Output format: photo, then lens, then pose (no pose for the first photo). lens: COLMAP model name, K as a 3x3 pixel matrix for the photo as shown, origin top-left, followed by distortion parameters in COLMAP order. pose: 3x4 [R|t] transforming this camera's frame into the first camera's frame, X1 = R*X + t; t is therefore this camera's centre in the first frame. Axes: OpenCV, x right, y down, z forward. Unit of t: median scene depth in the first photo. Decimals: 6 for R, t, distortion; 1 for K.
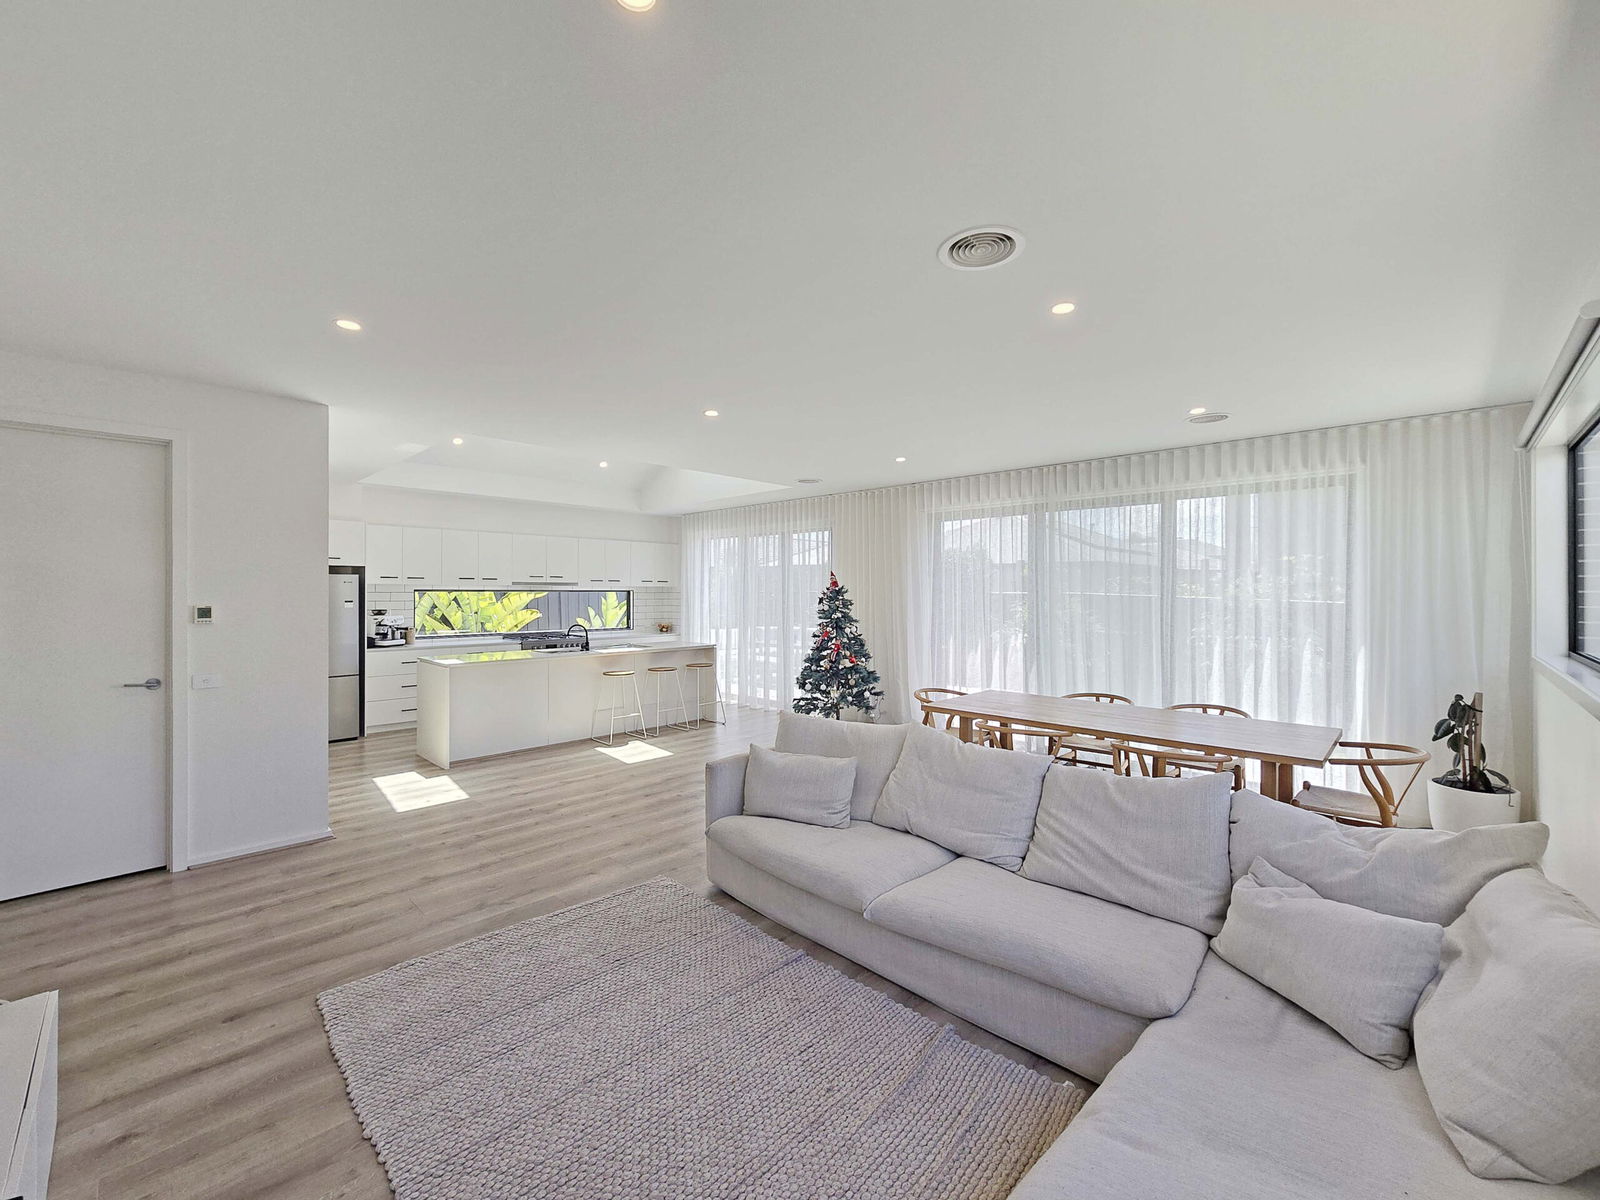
lens RADIAL K [[661.8, 0, 800.0], [0, 661.8, 600.0], [0, 0, 1]] dist [0.000378, -0.000009]
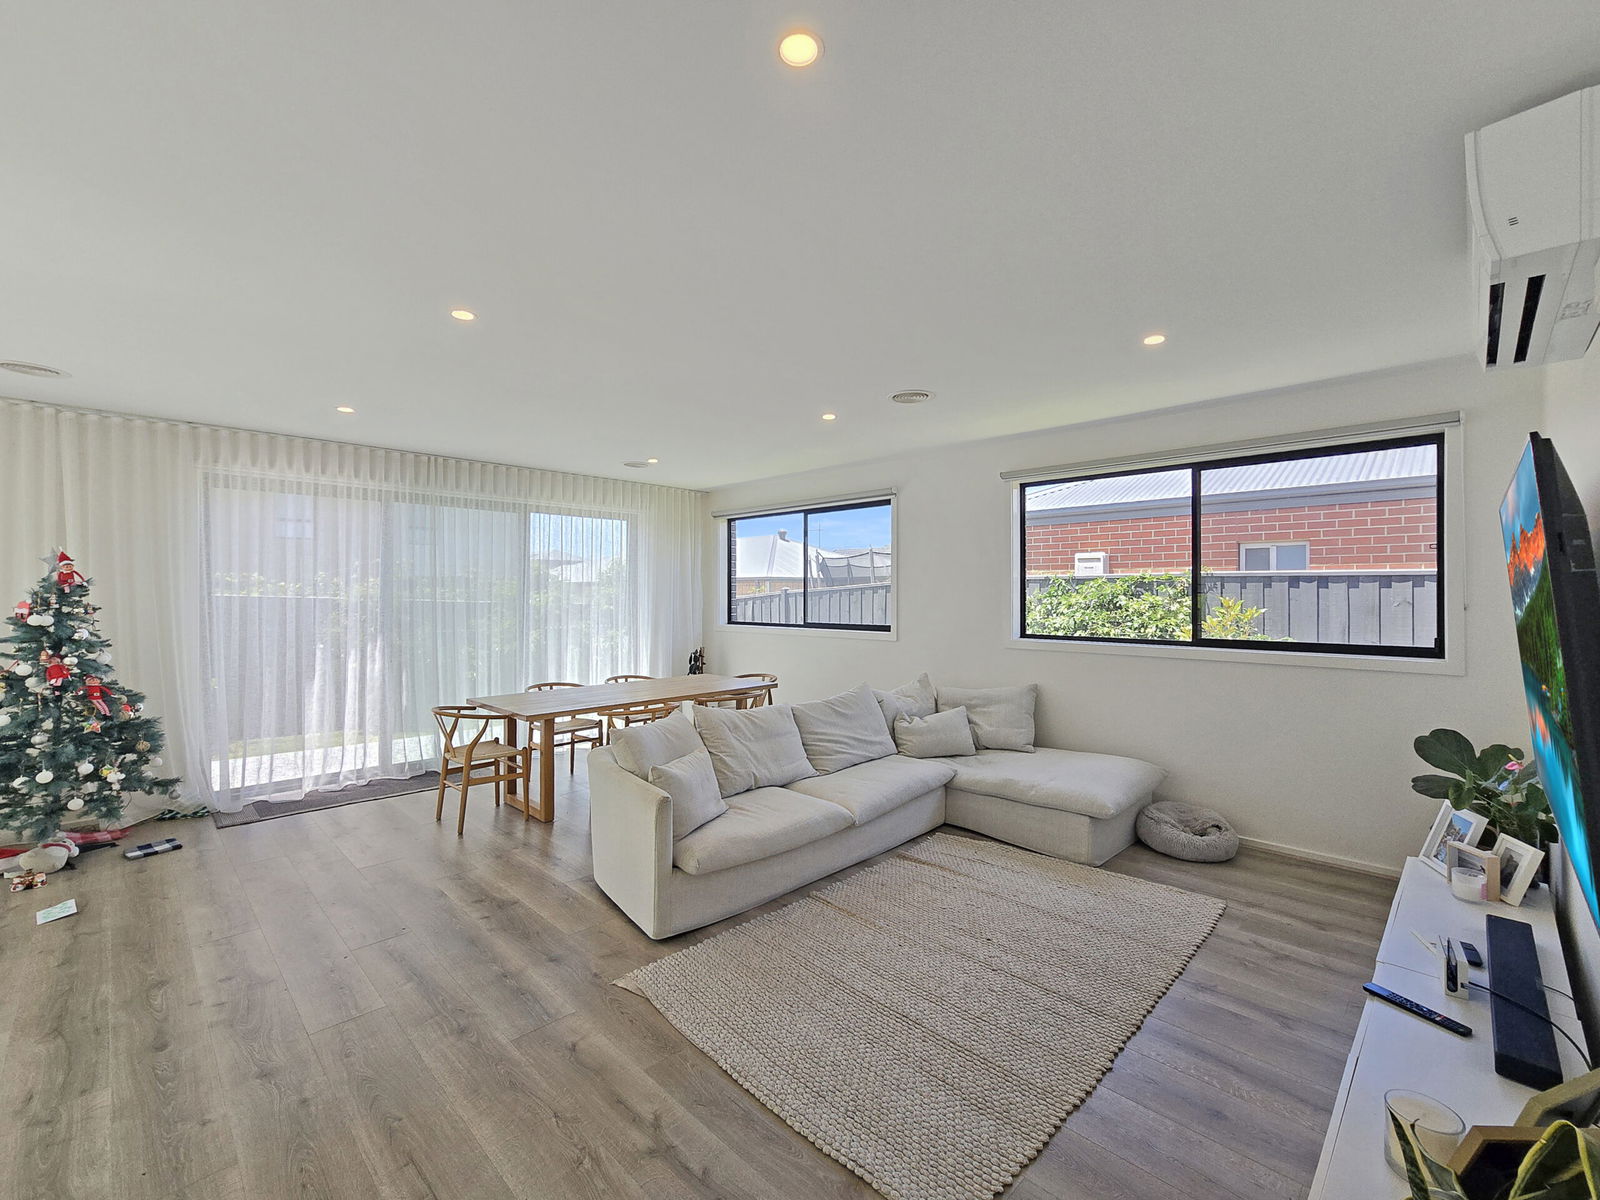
lens RADIAL K [[672.2, 0, 800.0], [0, 672.2, 600.0], [0, 0, 1]] dist [-0.001675, -0.000305]
pose [[0.015891, -0.005646, 0.999858, -0.720640], [0.016483, 0.999850, 0.005384, 0.004420], [-0.999738, 0.016395, 0.015982, 0.608614]]
